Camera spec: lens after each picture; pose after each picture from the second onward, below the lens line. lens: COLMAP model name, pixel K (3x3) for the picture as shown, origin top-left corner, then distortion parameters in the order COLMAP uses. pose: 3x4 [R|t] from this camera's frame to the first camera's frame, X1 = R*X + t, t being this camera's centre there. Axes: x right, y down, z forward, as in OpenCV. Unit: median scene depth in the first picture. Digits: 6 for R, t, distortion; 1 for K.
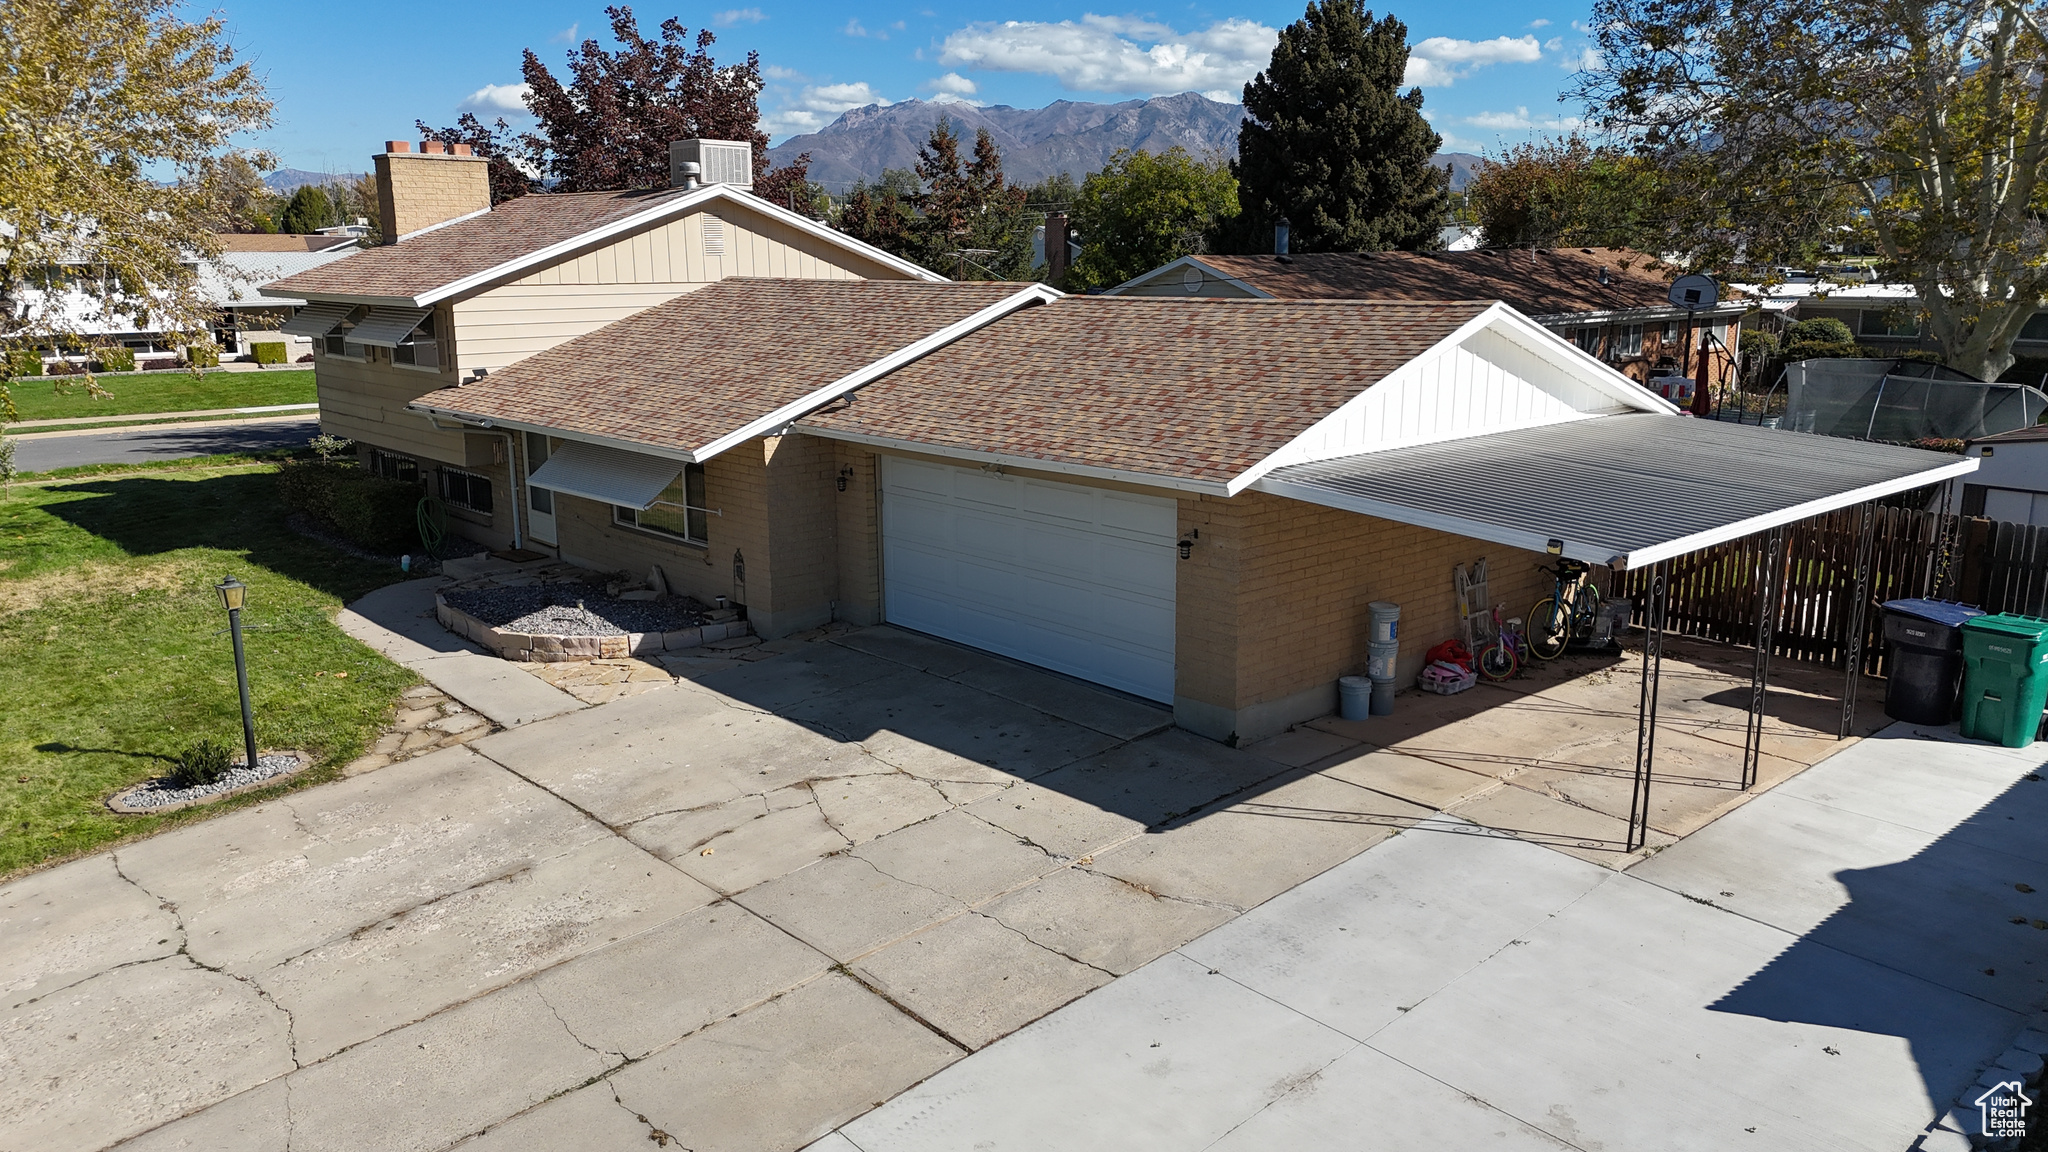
lens RADIAL K [[1501.6, 0, 1034.5], [0, 1501.6, 582.6], [0, 0, 1]] dist [0.074118, -0.066427]
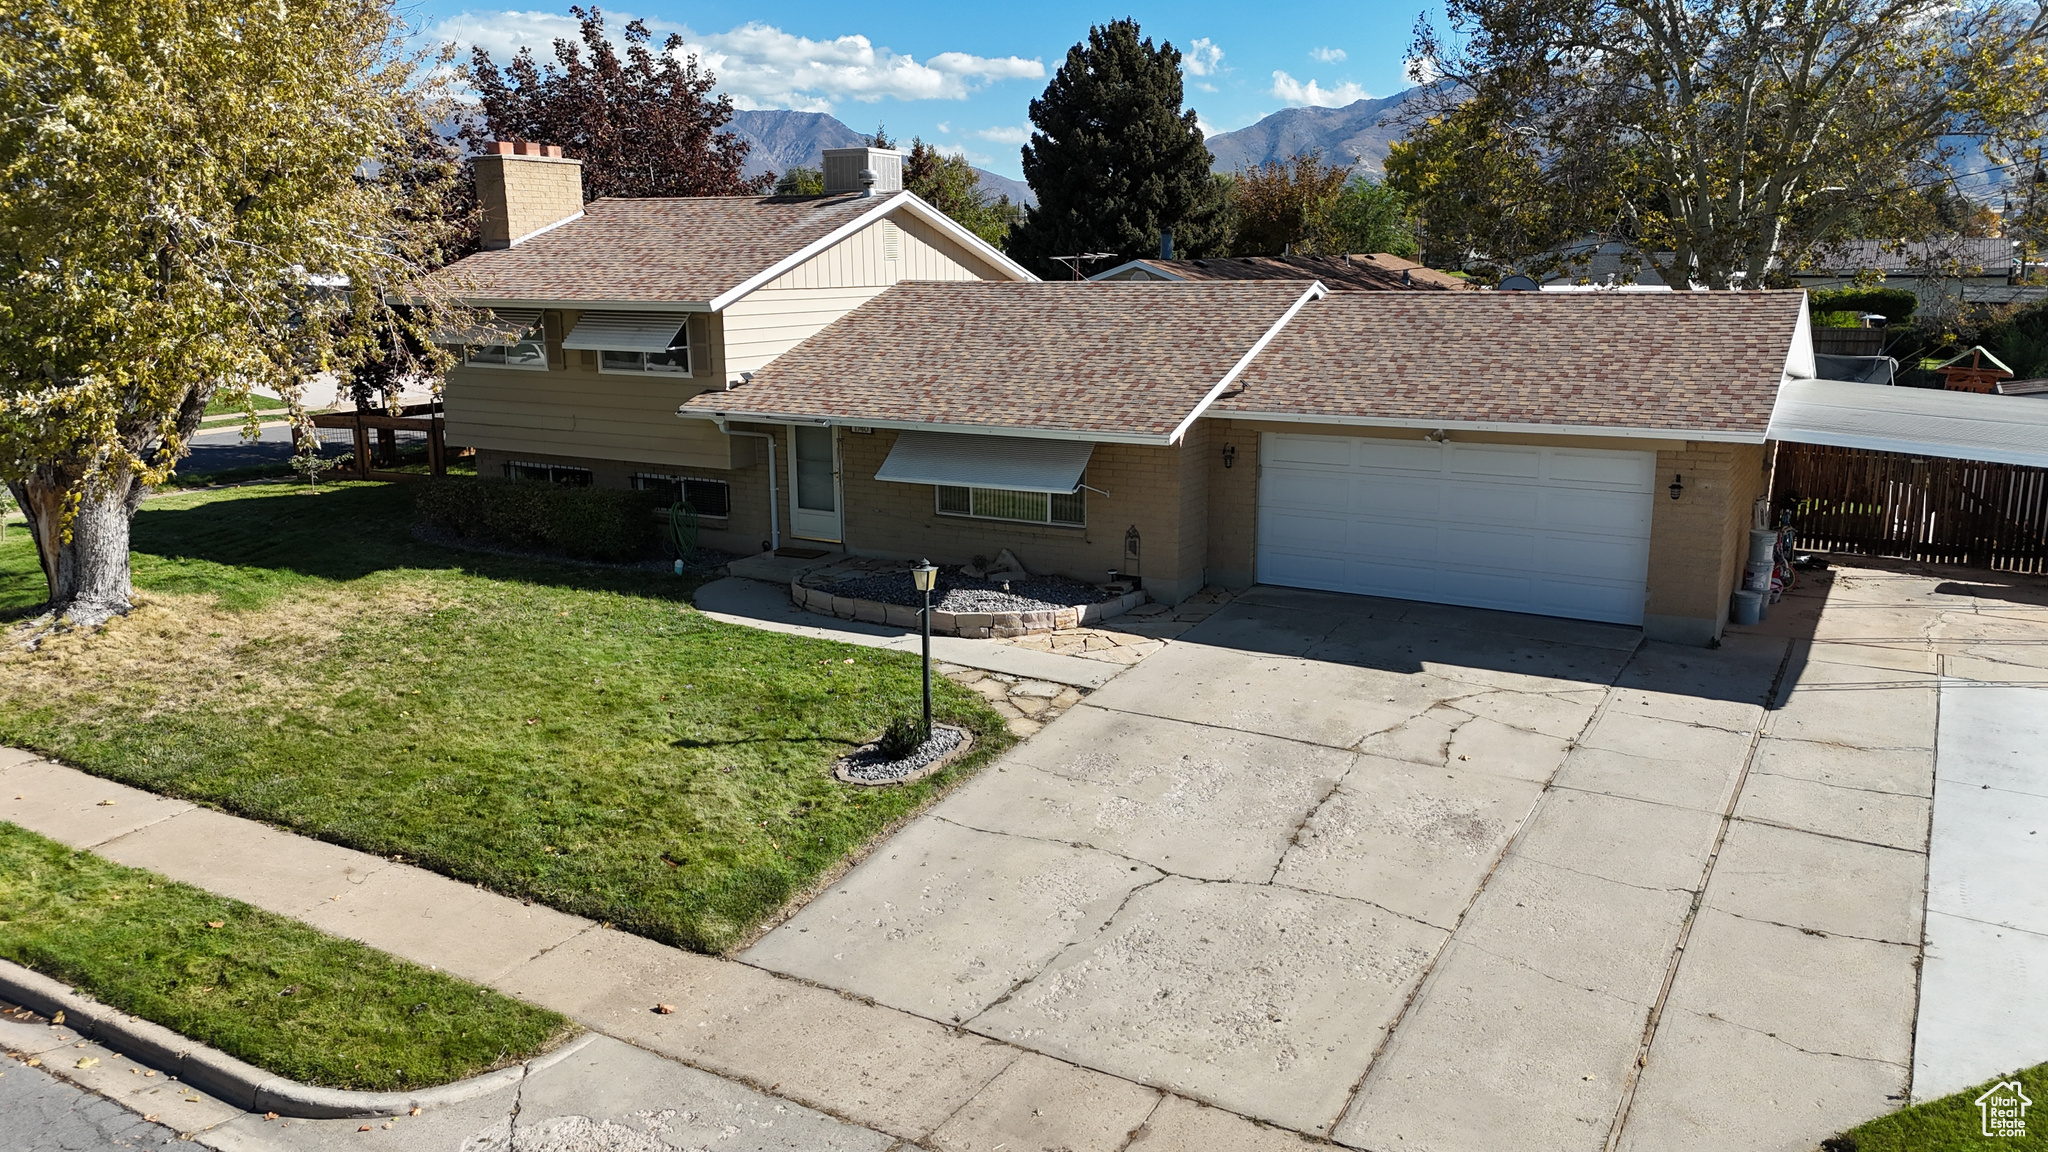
lens RADIAL K [[1501.6, 0, 1033.5], [0, 1501.6, 575.4], [0, 0, 1]] dist [0.074118, -0.066427]
pose [[0.953220, -0.062360, 0.295775, -0.613951], [0.064800, 0.997897, 0.001555, 0.008098], [-0.295250, 0.017684, 0.955256, -0.026487]]
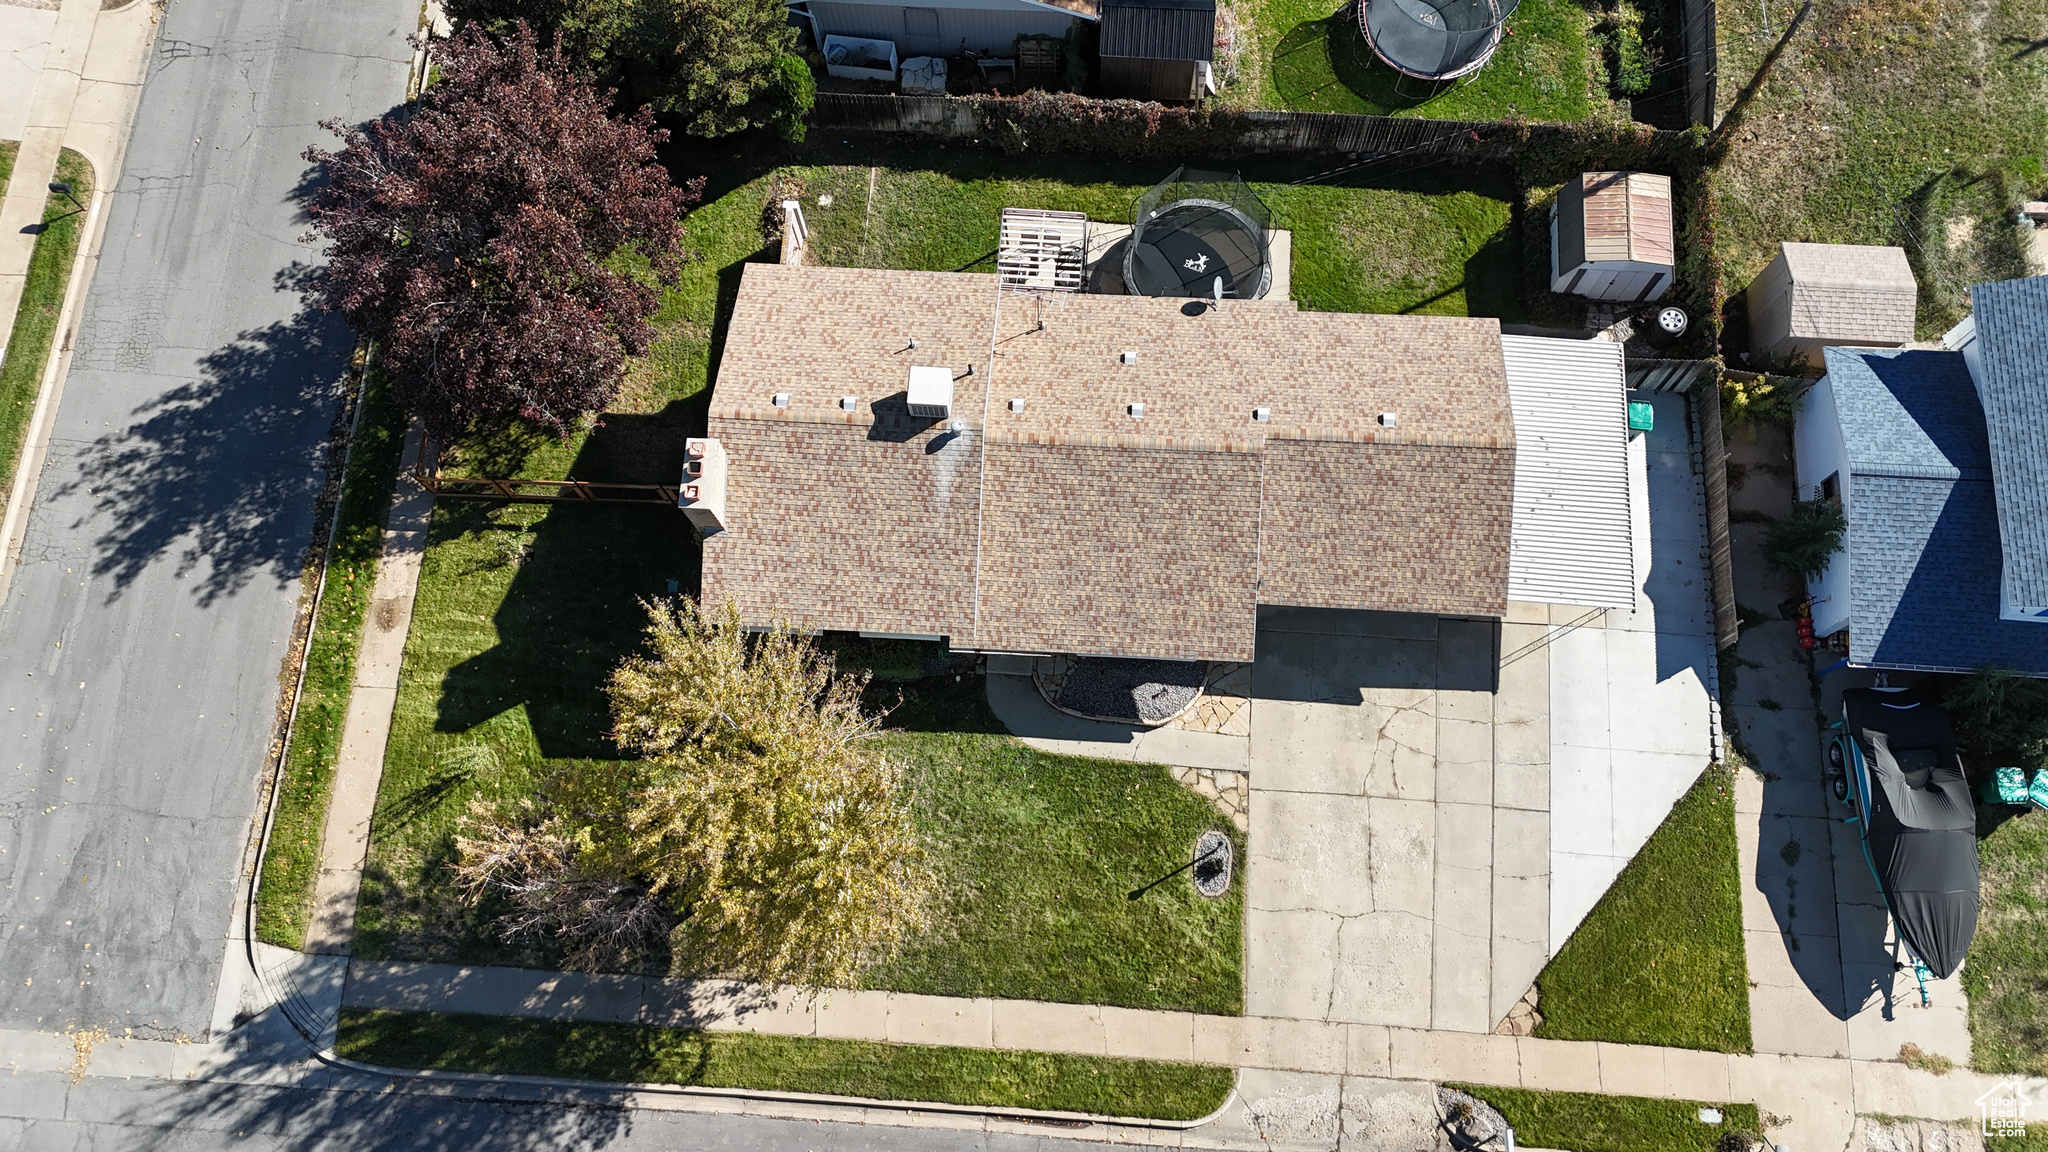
lens RADIAL K [[1501.6, 0, 1025.4], [0, 1501.6, 561.1], [0, 0, 1]] dist [0.074118, -0.066427]
pose [[0.722901, -0.661474, 0.199667, -0.789390], [0.165592, 0.446409, 0.879374, -2.117215], [-0.670816, -0.602637, 0.432244, 0.300785]]
